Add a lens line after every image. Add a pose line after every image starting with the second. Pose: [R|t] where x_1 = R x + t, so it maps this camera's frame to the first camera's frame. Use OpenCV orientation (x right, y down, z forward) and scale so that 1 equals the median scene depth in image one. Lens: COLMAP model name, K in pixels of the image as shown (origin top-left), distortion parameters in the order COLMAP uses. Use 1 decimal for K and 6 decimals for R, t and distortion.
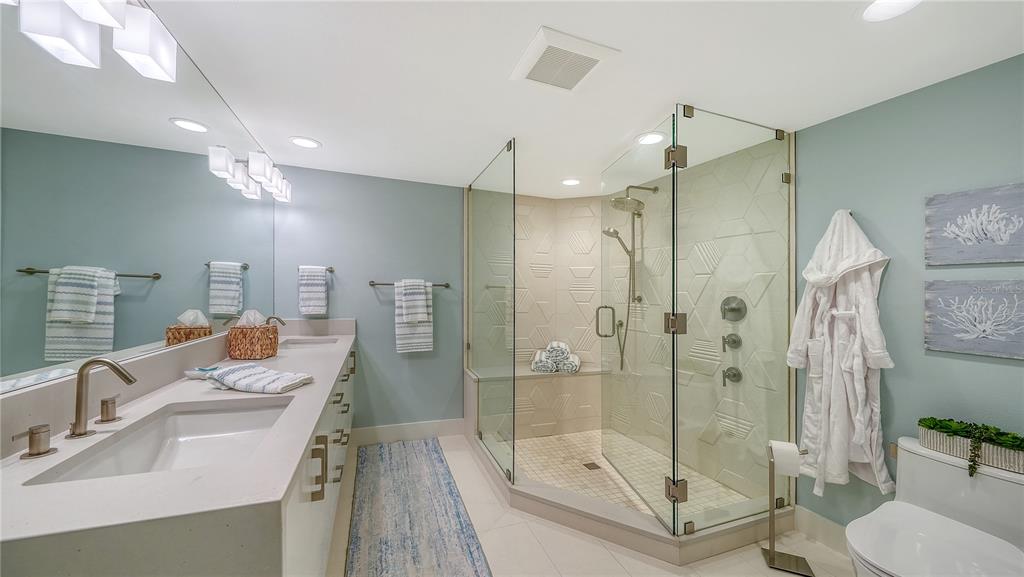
lens RADIAL K [[365.3, 0, 516.0], [0, 365.3, 282.2], [0, 0, 1]] dist [-0.017308, -0.000230]
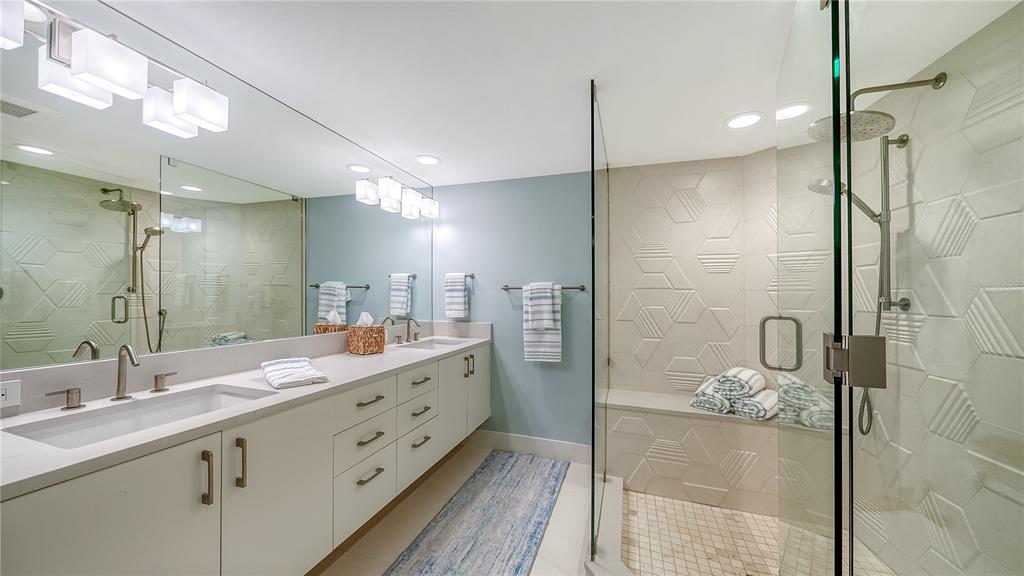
lens RADIAL K [[357.4, 0, 508.7], [0, 357.4, 291.9], [0, 0, 1]] dist [-0.009319, -0.002039]
pose [[0.764023, -0.020199, -0.644873, 0.247884], [0.026375, 0.999652, -0.000064, 0.015202], [0.644650, -0.016960, 0.764290, 0.276043]]
